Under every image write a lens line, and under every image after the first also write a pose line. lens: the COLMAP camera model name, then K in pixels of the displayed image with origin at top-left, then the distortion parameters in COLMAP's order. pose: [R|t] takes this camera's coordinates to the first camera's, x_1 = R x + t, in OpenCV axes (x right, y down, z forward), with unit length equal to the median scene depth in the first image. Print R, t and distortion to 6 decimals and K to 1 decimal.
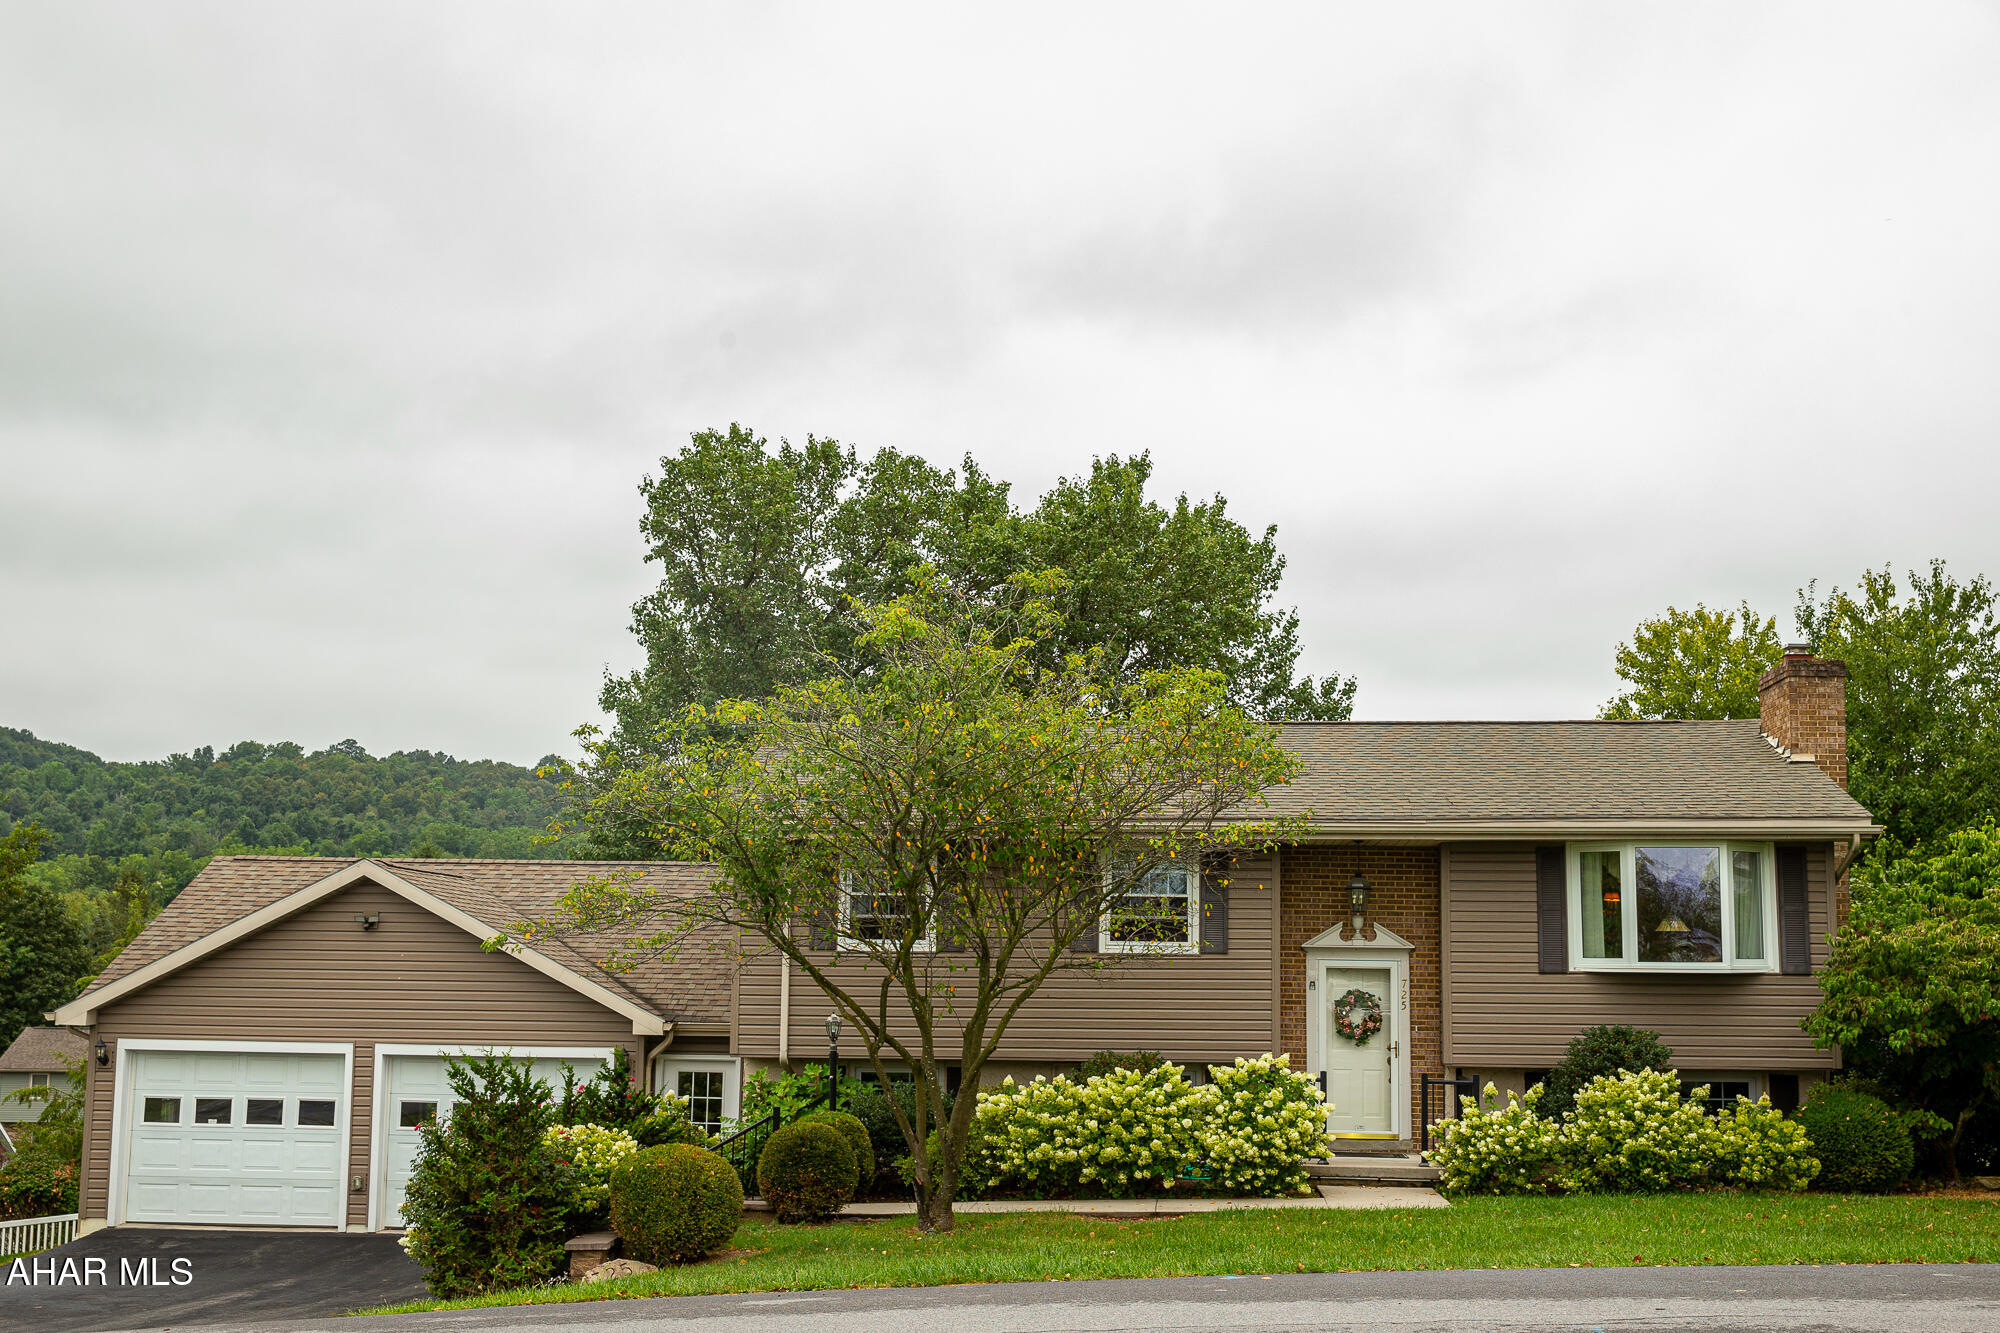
lens RADIAL K [[2460.6, 0, 1000.0], [0, 2460.6, 666.5], [0, 0, 1]] dist [-0.004800, -0.000700]
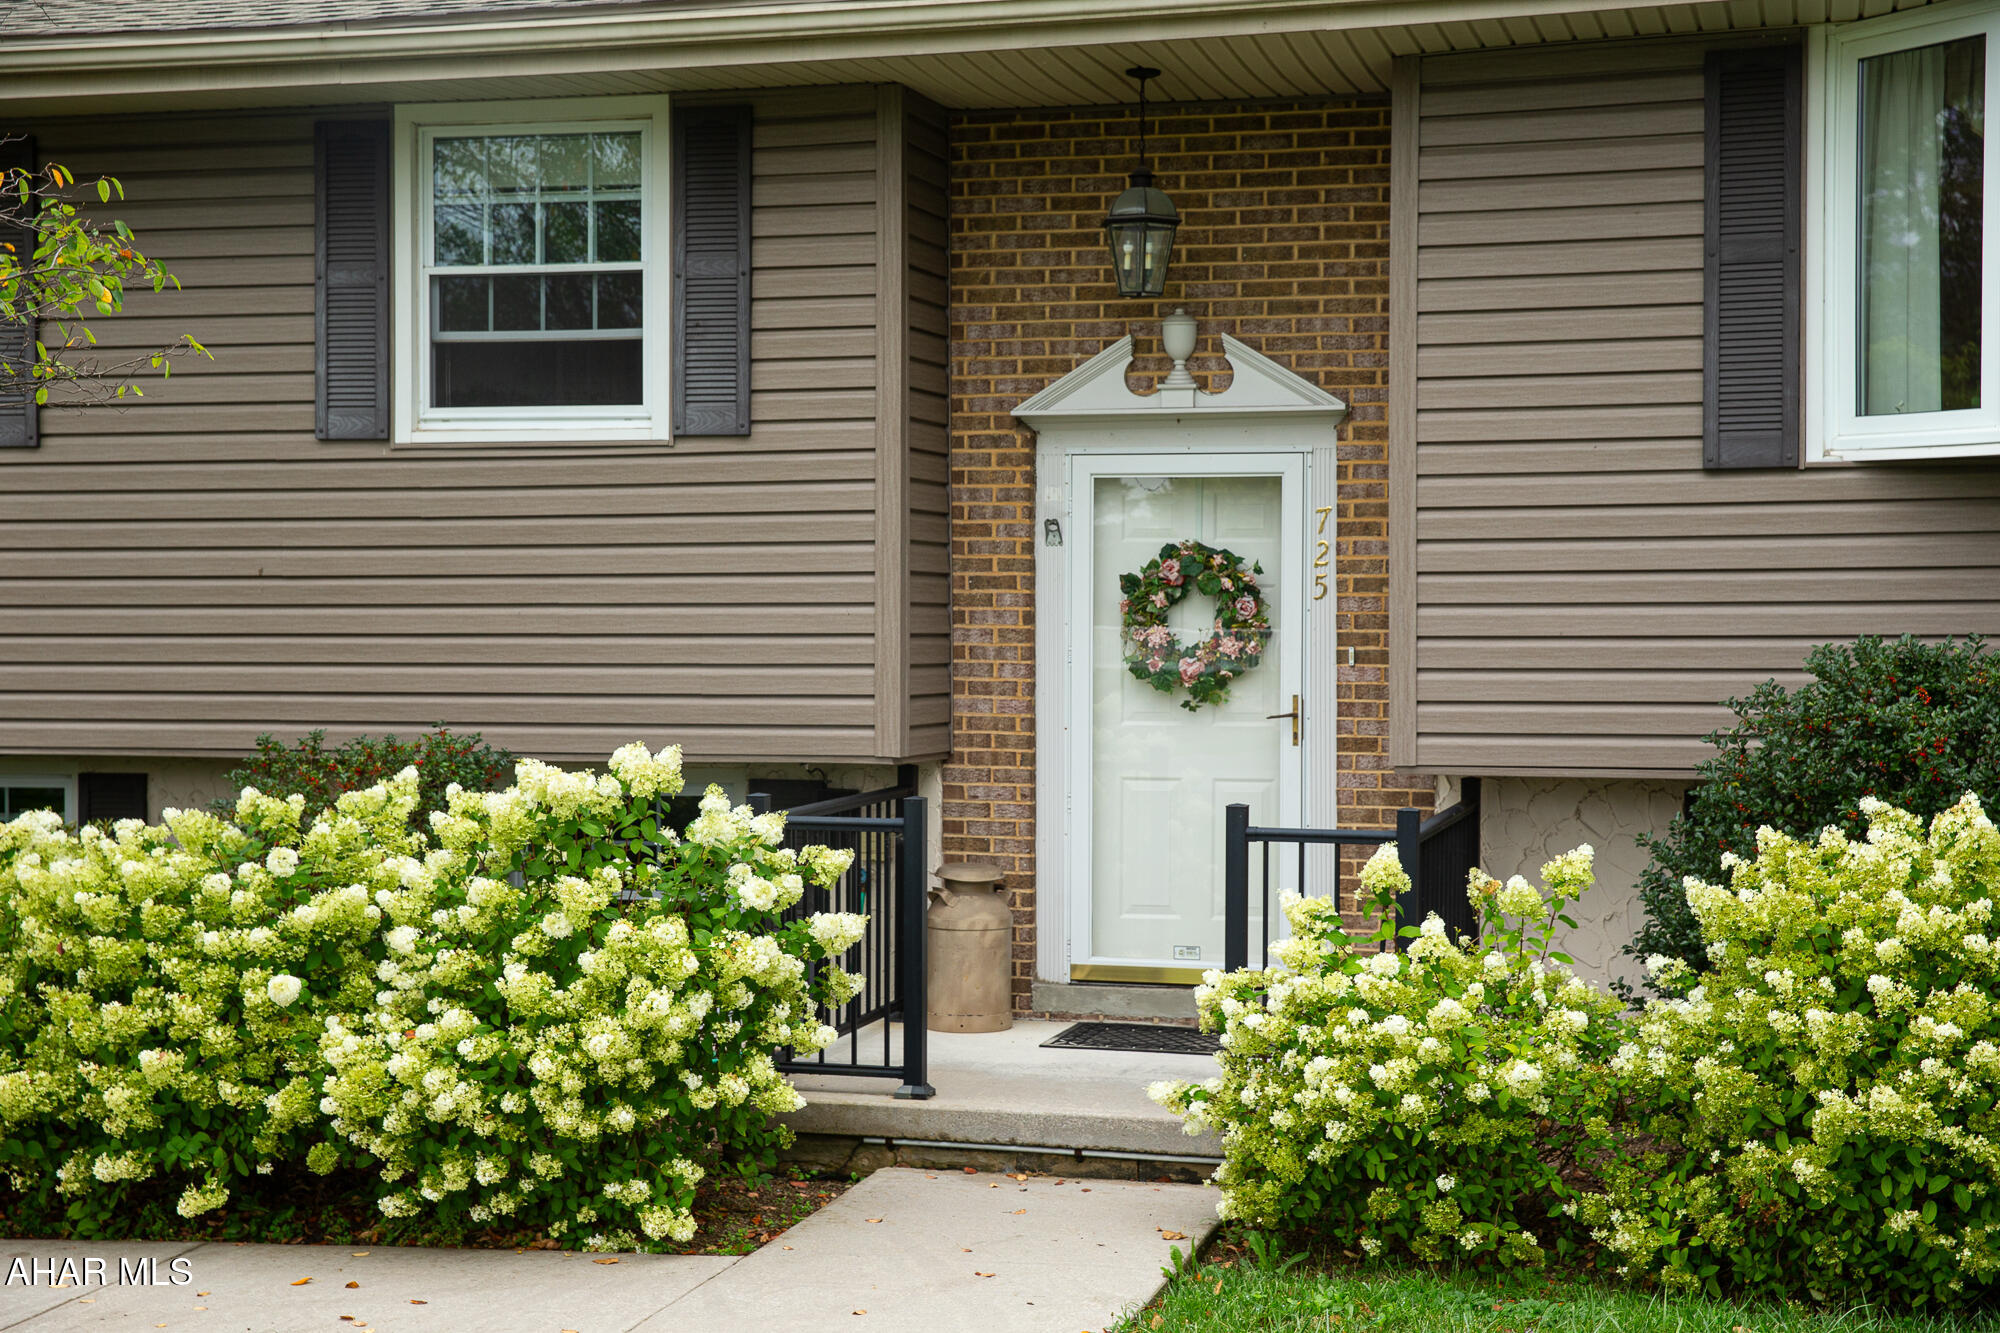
lens RADIAL K [[3120.8, 0, 1000.0], [0, 3120.8, 666.5], [0, 0, 1]] dist [0.137539, 0.029862]
pose [[0.981453, -0.009068, -0.191489, 0.226615], [0.037106, 0.988976, 0.143352, 0.097643], [0.188078, -0.147799, 0.970970, 0.657632]]
